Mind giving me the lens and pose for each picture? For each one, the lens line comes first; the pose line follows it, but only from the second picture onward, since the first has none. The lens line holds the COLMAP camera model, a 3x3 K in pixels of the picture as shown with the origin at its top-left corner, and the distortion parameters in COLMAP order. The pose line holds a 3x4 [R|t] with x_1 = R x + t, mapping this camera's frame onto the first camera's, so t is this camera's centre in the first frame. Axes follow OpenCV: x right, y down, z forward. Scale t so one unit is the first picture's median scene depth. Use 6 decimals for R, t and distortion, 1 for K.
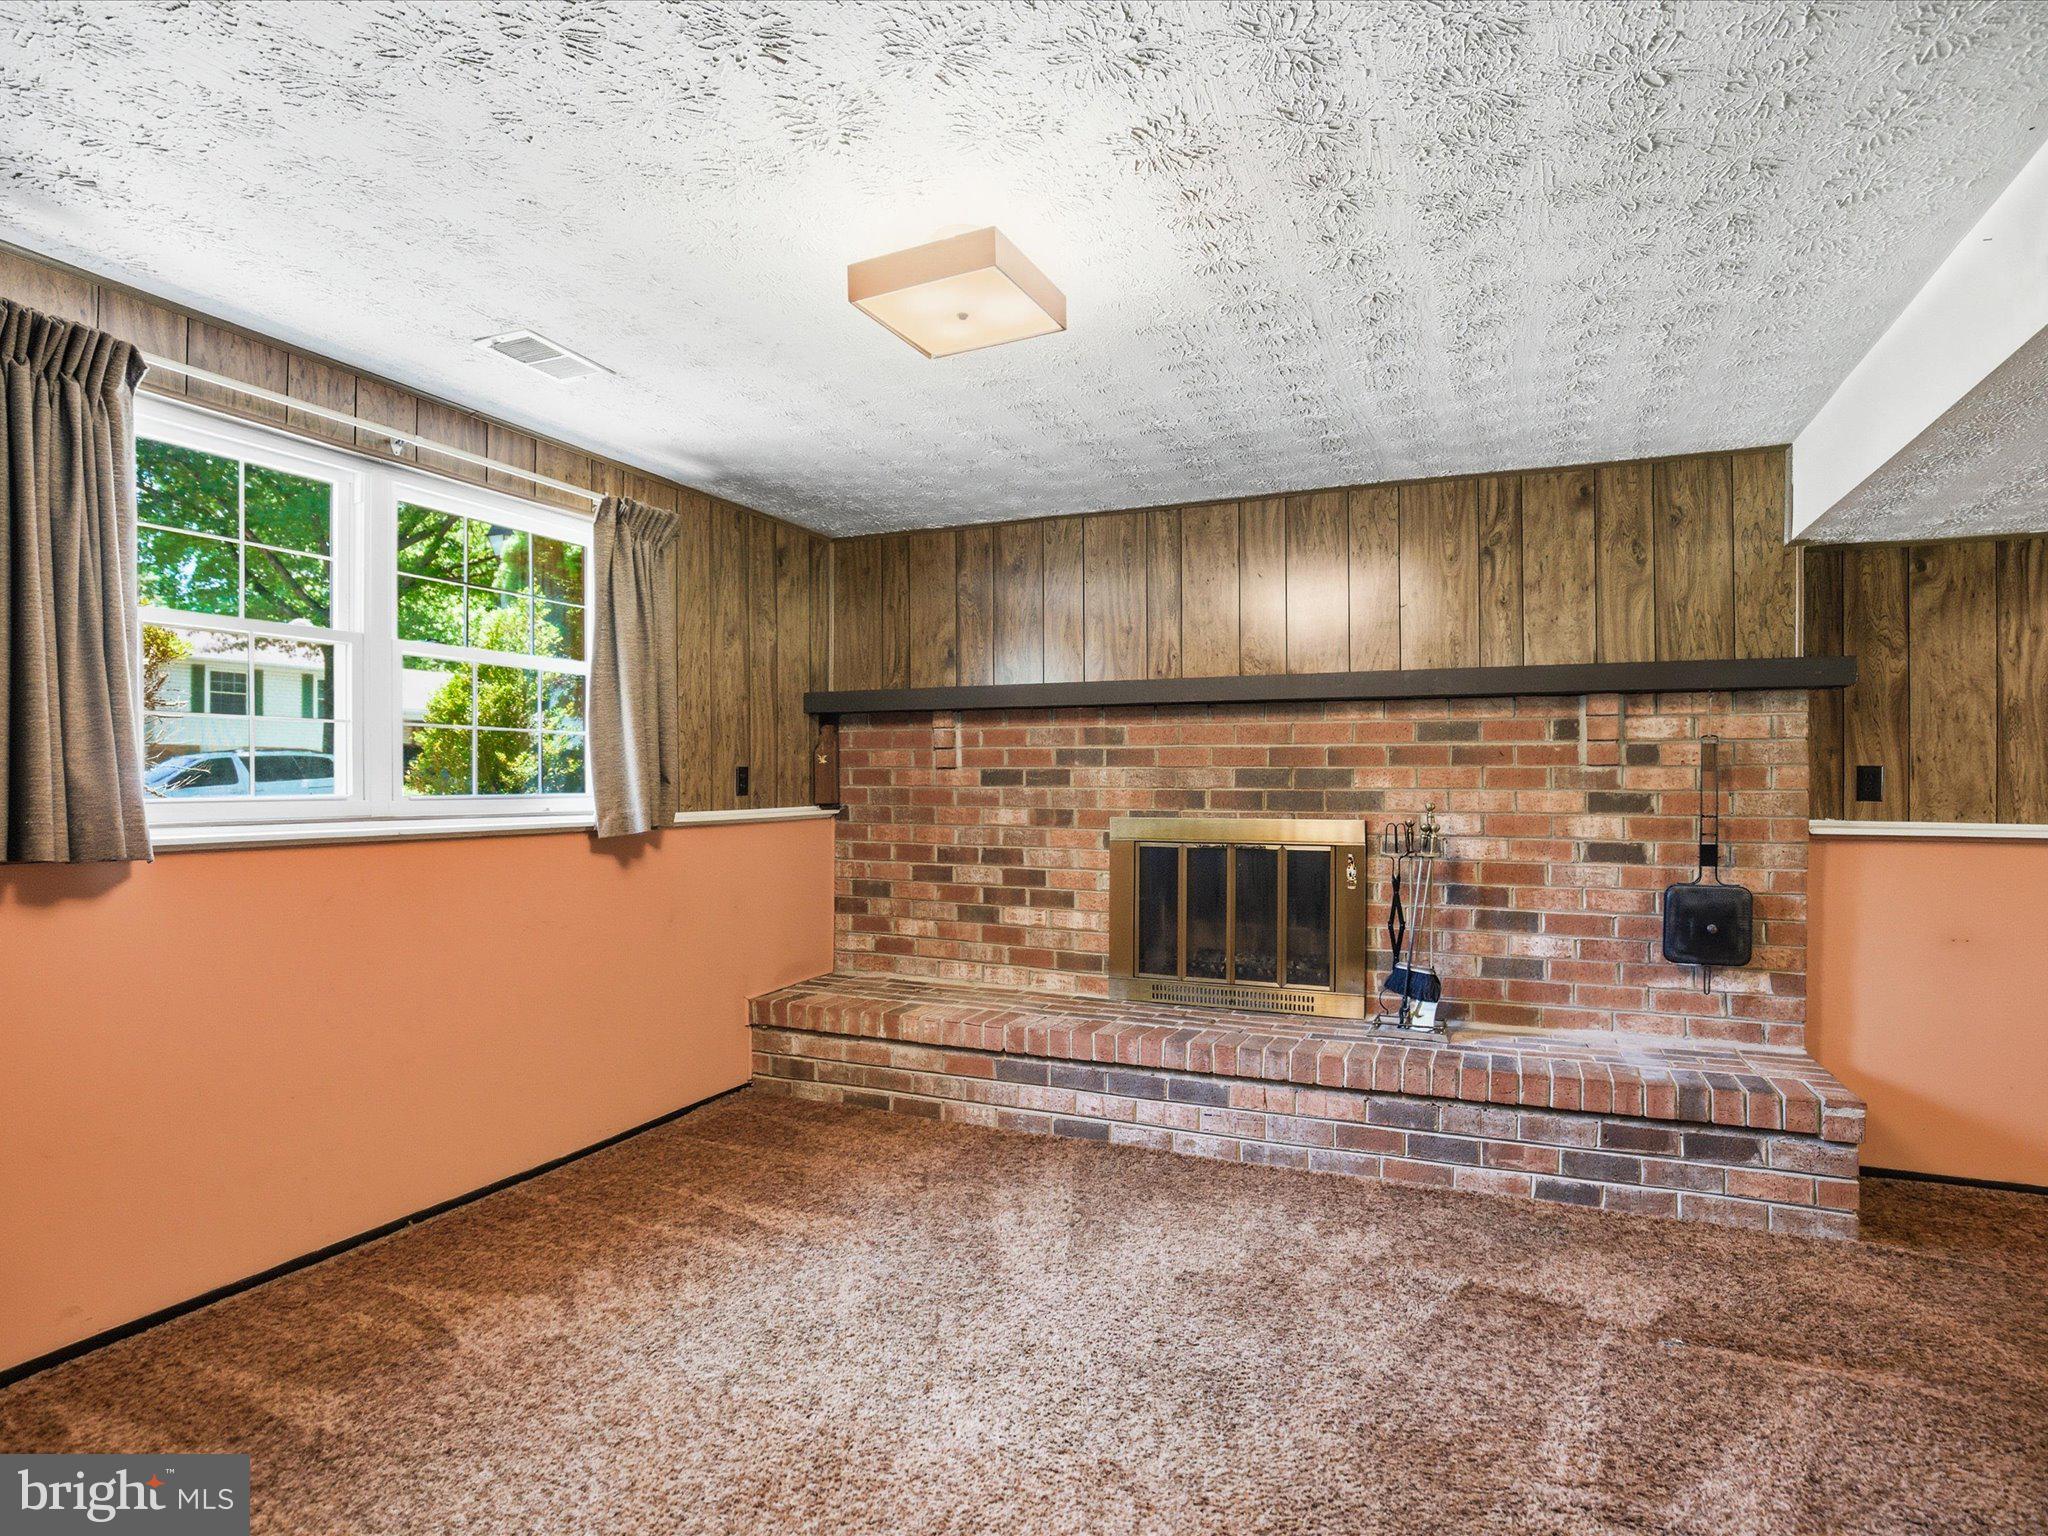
lens RADIAL K [[1054.3, 0, 1024.0], [0, 1054.3, 768.0], [0, 0, 1]] dist [-0.028115, 0.000304]
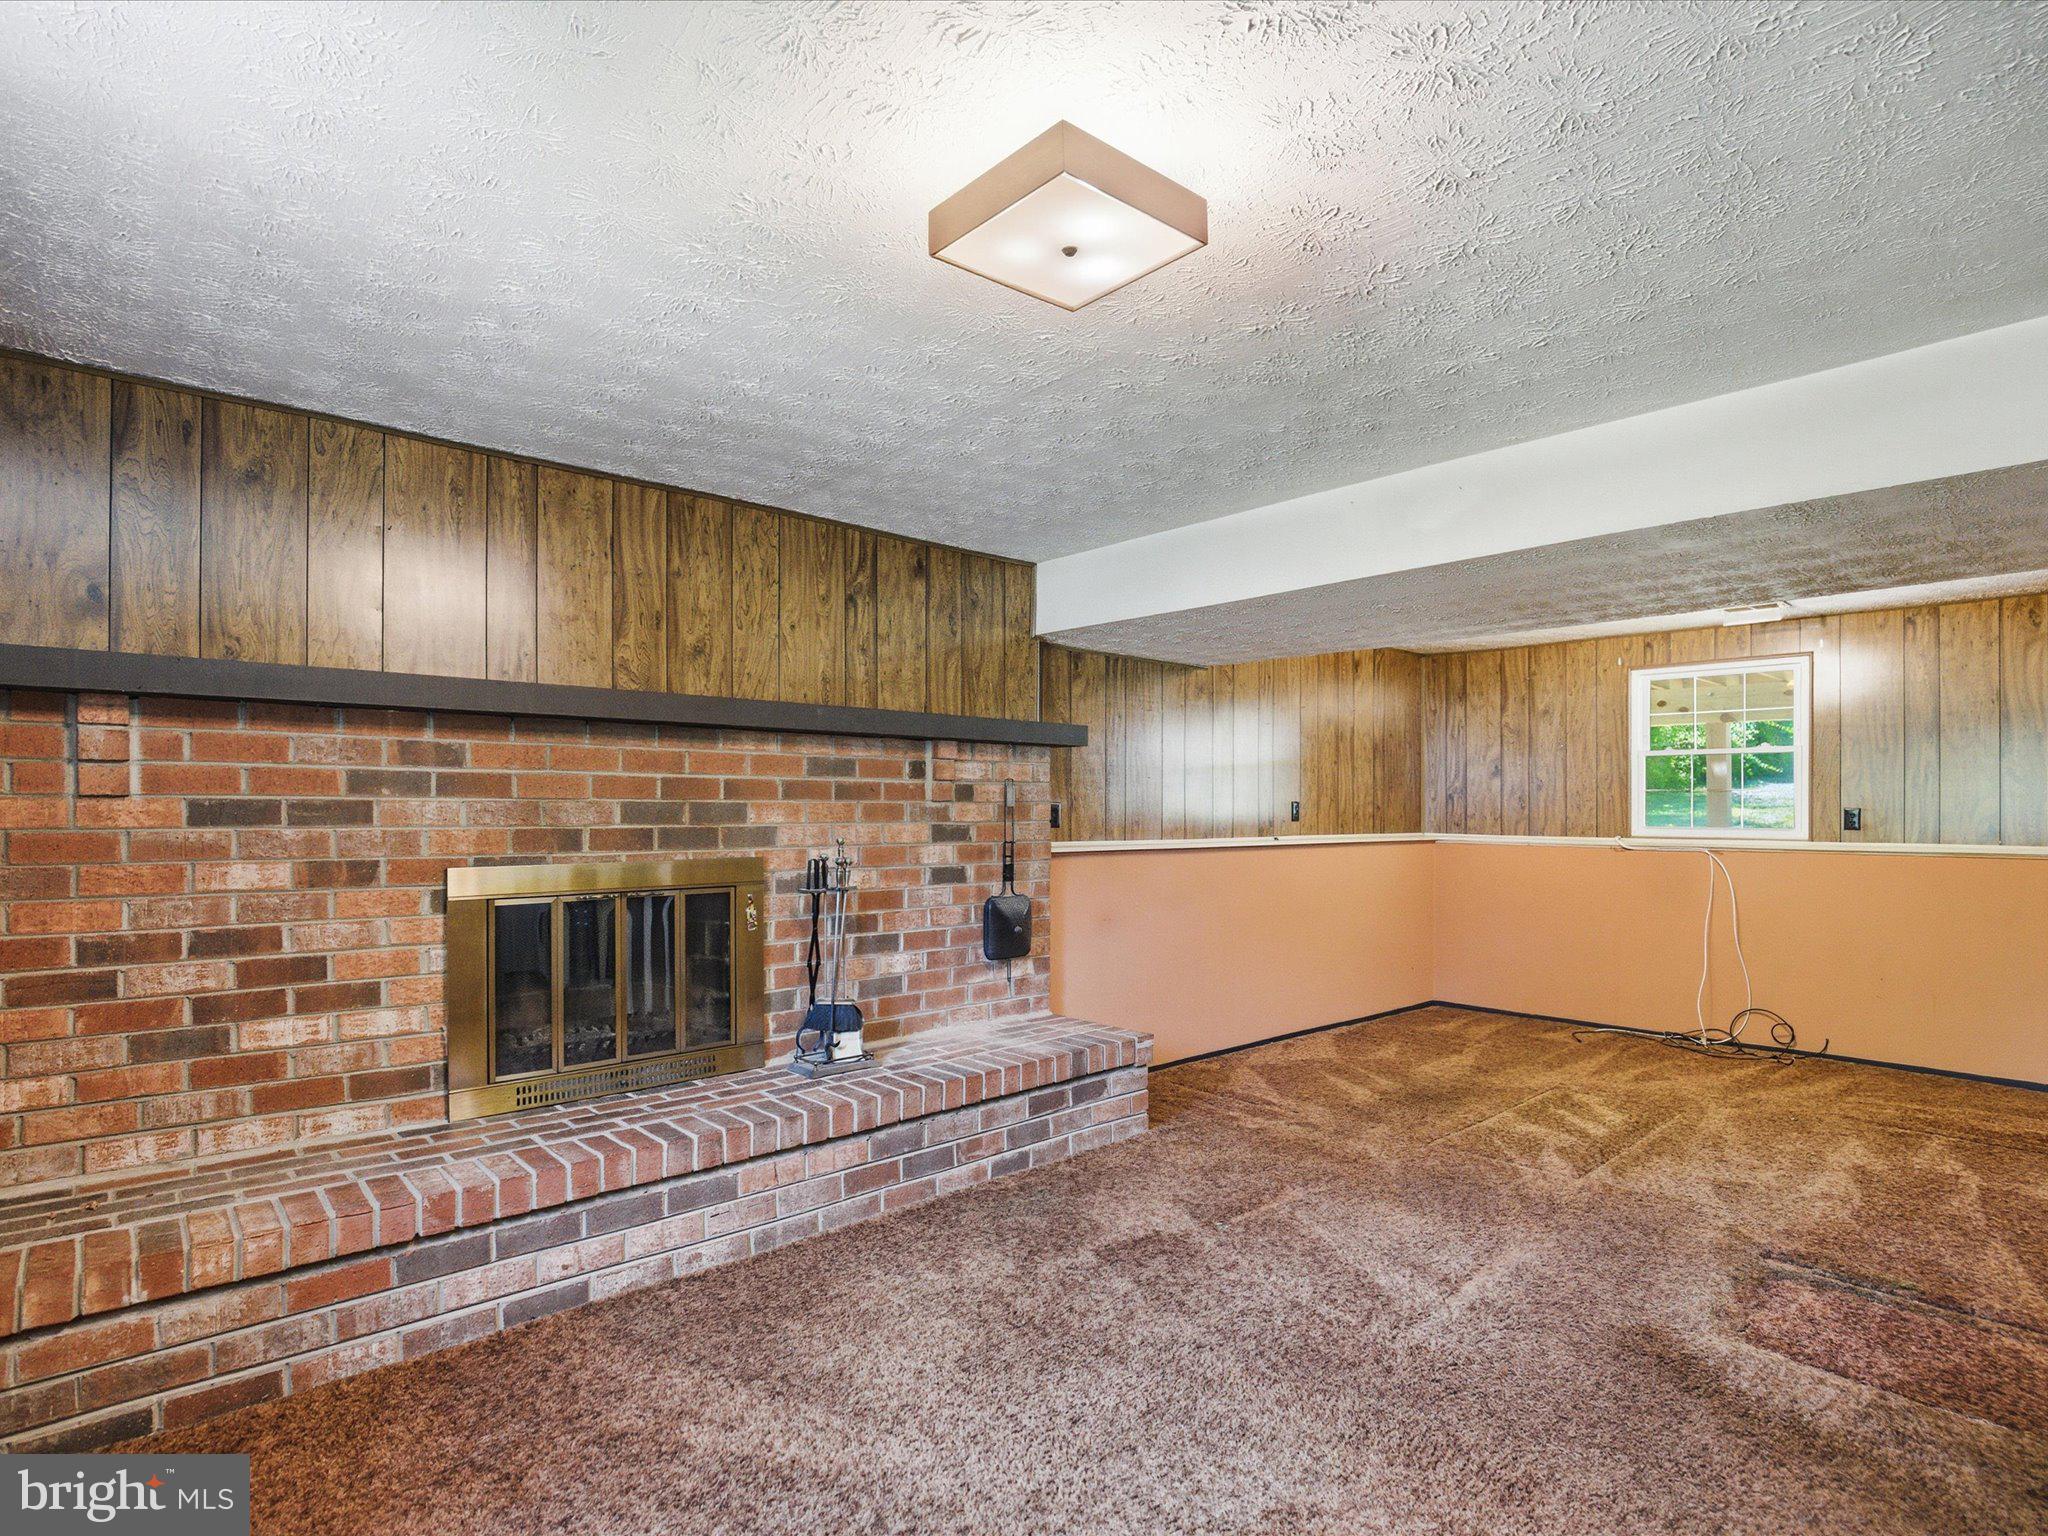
lens RADIAL K [[1061.8, 0, 1026.8], [0, 1061.8, 784.0], [0, 0, 1]] dist [-0.029538, 0.001545]
pose [[0.404134, 0.016572, 0.914550, -0.466355], [-0.014854, 0.999823, -0.011553, -0.008996], [-0.914579, -0.008915, 0.404309, 0.401195]]
